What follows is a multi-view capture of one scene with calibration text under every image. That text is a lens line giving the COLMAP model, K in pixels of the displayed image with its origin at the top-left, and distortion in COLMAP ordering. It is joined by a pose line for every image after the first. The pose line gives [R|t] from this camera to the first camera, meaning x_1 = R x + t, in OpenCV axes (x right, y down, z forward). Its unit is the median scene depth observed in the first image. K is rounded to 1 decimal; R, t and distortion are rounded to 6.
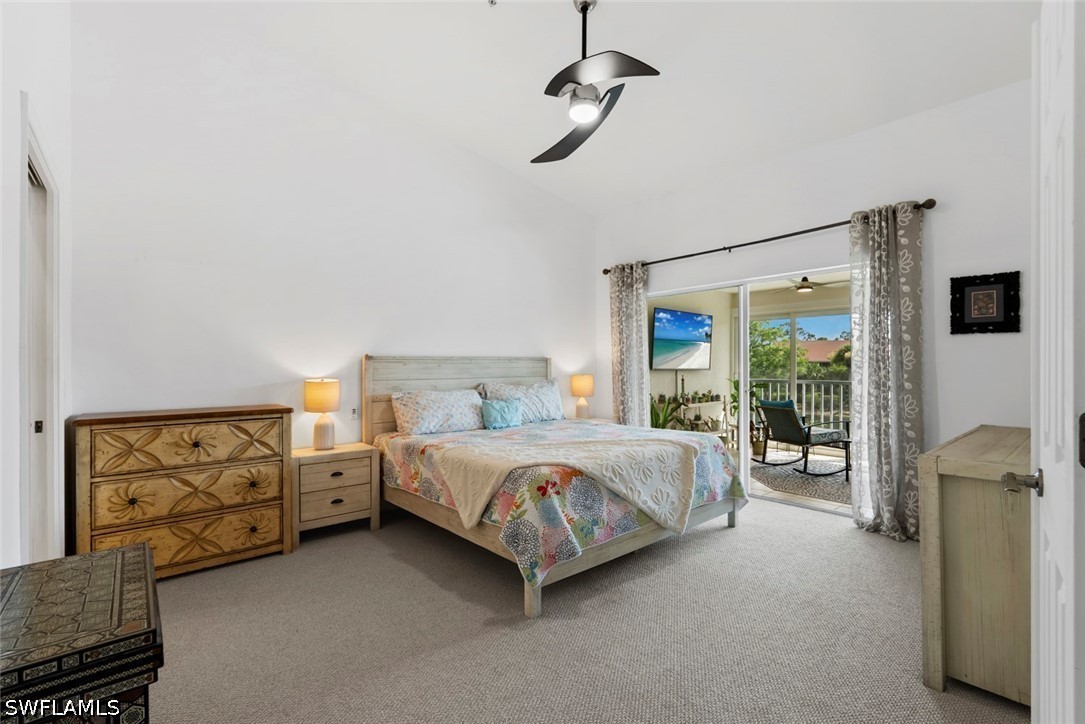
lens RADIAL K [[481.1, 0, 542.6], [0, 481.1, 359.7], [0, 0, 1]] dist [-0.001210, 0.000869]
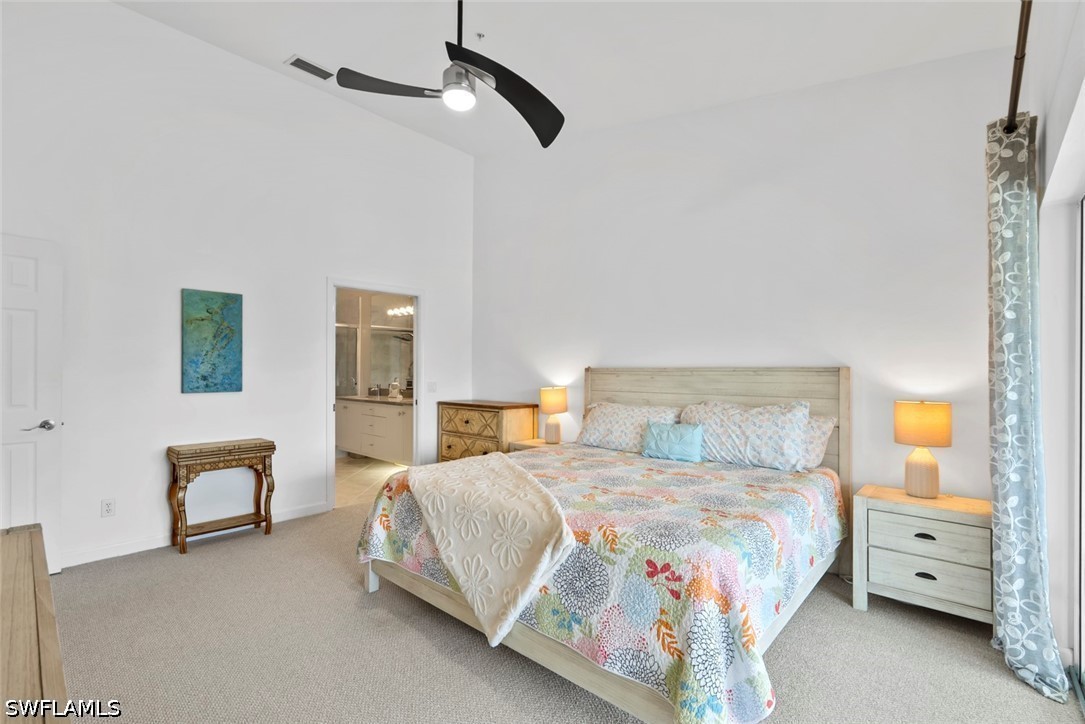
lens RADIAL K [[481.1, 0, 547.0], [0, 481.1, 363.3], [0, 0, 1]] dist [-0.001210, 0.000869]
pose [[0.125051, -0.012187, -0.992075, 0.938070], [0.008619, 0.999900, -0.011196, -0.009465], [0.992113, -0.007151, 0.125144, 0.987536]]
